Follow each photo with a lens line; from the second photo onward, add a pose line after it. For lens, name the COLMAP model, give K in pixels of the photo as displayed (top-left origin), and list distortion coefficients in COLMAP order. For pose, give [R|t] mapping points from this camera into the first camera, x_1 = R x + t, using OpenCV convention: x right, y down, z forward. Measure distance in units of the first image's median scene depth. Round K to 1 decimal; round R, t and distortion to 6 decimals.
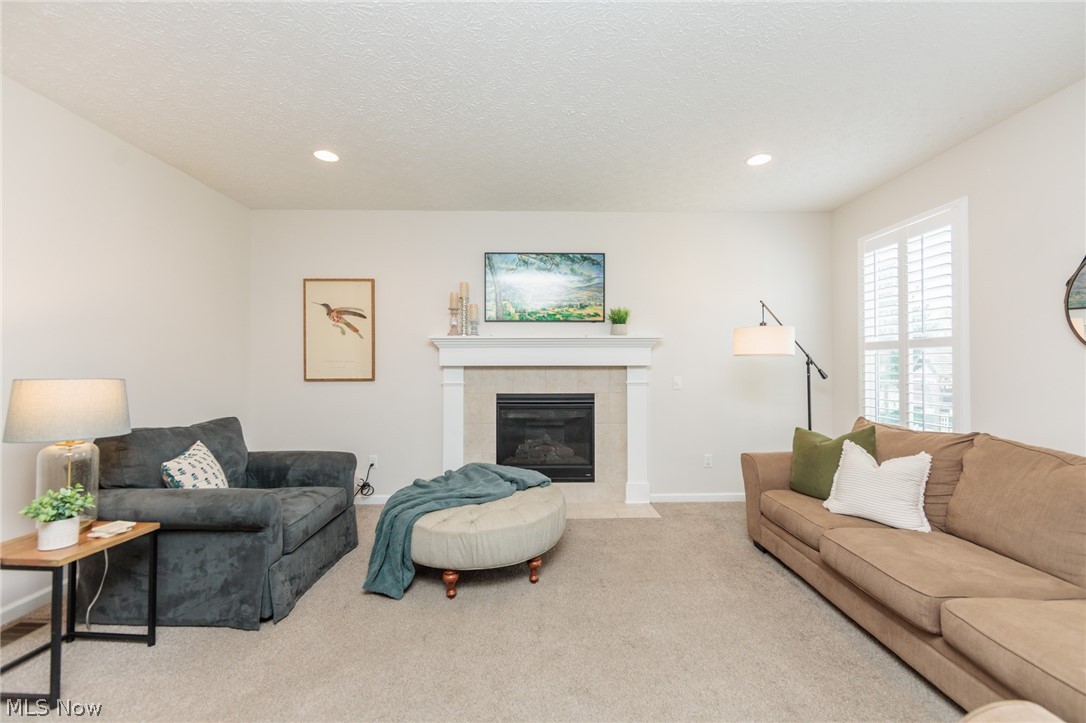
lens RADIAL K [[426.6, 0, 547.4], [0, 426.6, 364.3], [0, 0, 1]] dist [0.001314, 0.000407]
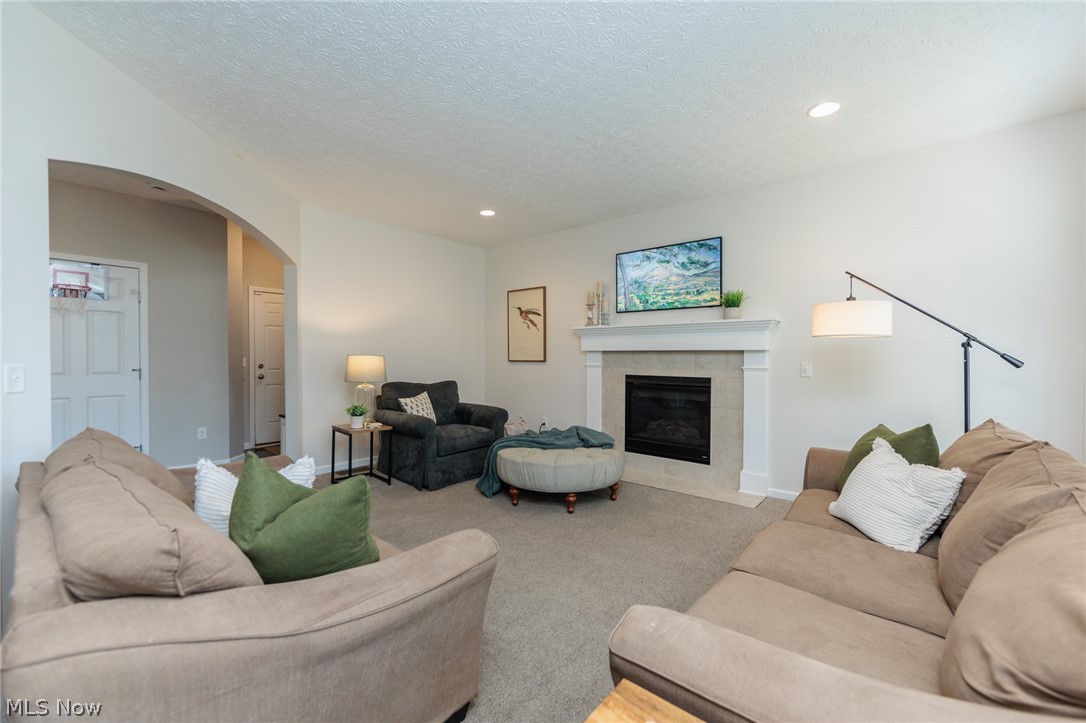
lens RADIAL K [[426.6, 0, 543.0], [0, 426.6, 367.3], [0, 0, 1]] dist [0.001314, 0.000407]
pose [[0.756456, 0.022979, -0.653641, 0.474747], [-0.001621, 0.999445, 0.033260, 0.010576], [0.654043, -0.024100, 0.756073, -0.026270]]
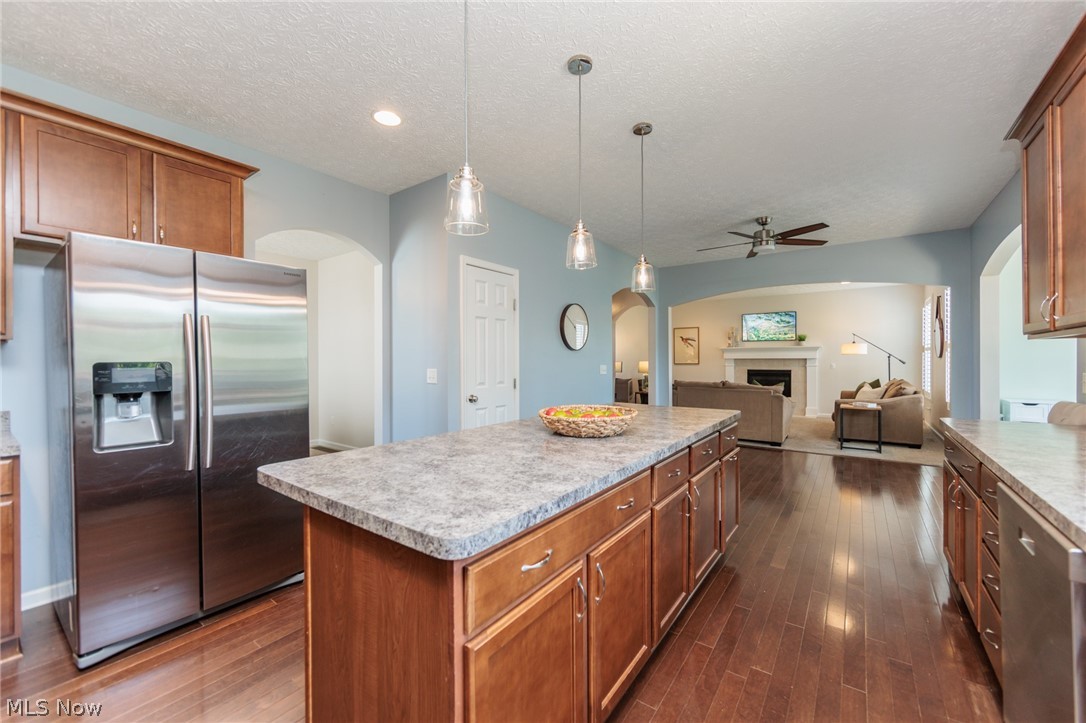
lens RADIAL K [[426.6, 0, 552.3], [0, 426.6, 358.5], [0, 0, 1]] dist [0.001314, 0.000407]
pose [[0.806048, -0.006616, -0.591813, 0.447650], [0.005550, 0.999978, -0.003620, 0.004355], [0.591824, -0.000367, 0.806067, -1.735982]]
